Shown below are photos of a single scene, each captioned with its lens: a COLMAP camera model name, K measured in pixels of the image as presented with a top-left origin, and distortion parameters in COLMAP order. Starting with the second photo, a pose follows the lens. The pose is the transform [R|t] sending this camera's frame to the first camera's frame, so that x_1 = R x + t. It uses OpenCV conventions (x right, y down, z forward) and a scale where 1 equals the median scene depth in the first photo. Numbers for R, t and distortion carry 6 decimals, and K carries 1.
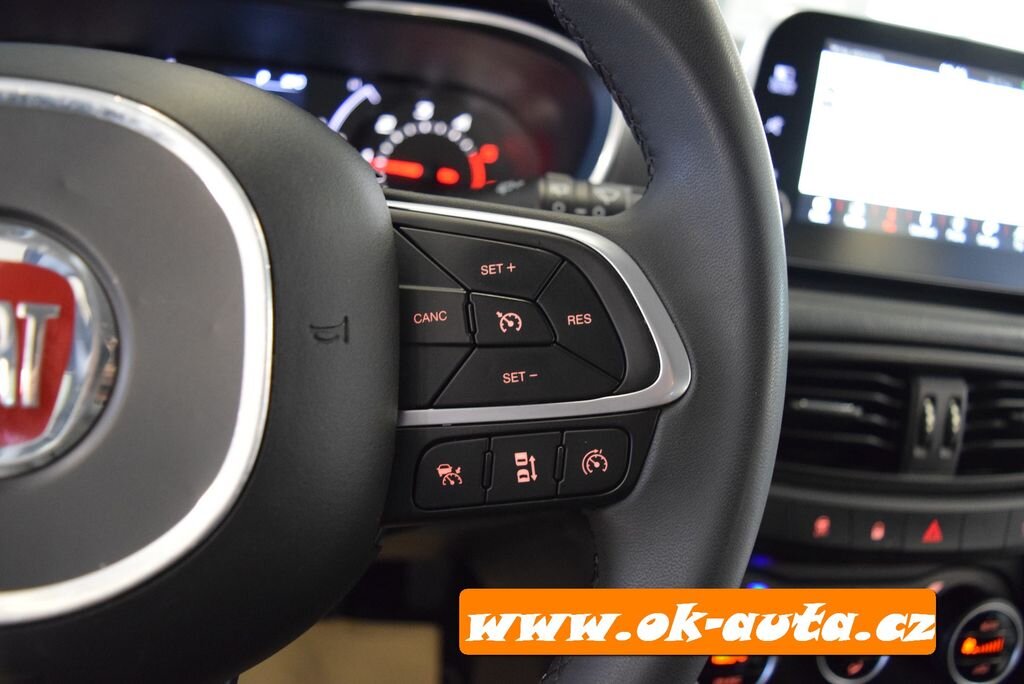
lens RADIAL K [[792.4, 0, 517.9], [0, 792.4, 337.9], [0, 0, 1]] dist [-0.079164, 0.001292]
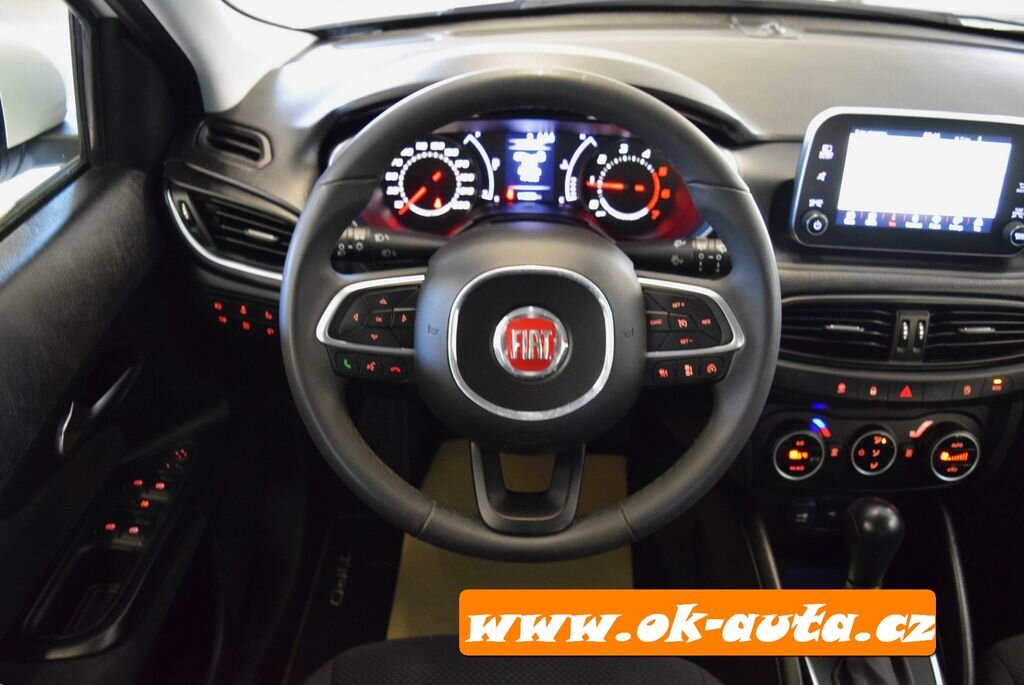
lens RADIAL K [[823.6, 0, 512.0], [0, 823.6, 342.5], [0, 0, 1]] dist [-0.089320, 0.012355]
pose [[0.980399, -0.011050, -0.196712, -0.016754], [0.047703, 0.982032, 0.182583, -0.270204], [0.191160, -0.188388, 0.963311, -1.055043]]
